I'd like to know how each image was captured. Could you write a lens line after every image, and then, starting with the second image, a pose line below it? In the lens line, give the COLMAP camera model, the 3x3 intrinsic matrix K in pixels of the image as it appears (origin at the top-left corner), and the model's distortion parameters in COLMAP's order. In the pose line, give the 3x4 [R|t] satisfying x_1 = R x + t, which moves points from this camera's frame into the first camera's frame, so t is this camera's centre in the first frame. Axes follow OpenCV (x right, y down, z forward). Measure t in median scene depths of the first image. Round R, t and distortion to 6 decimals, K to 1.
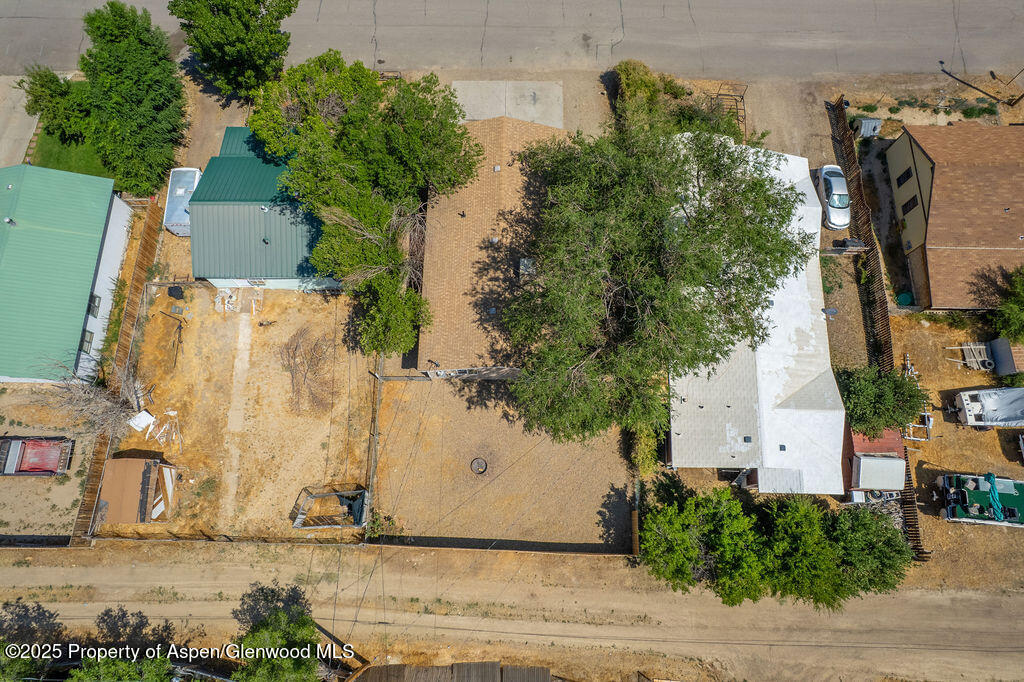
lens RADIAL K [[680.0, 0, 512.0], [0, 680.0, 341.0], [0, 0, 1]] dist [-0.080610, 0.080145]
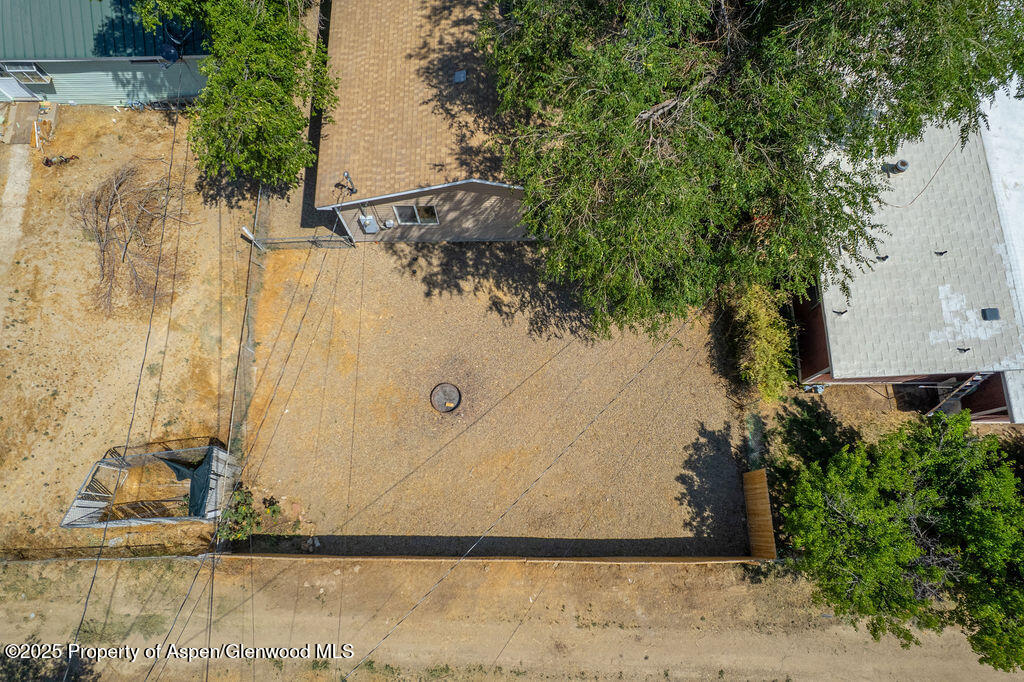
lens RADIAL K [[680.0, 0, 512.0], [0, 680.0, 341.0], [0, 0, 1]] dist [-0.080610, 0.080145]
pose [[0.999476, -0.030293, 0.011443, -0.002705], [0.030233, 0.999528, 0.005377, 0.143352], [-0.011600, -0.005029, 0.999920, 0.489246]]
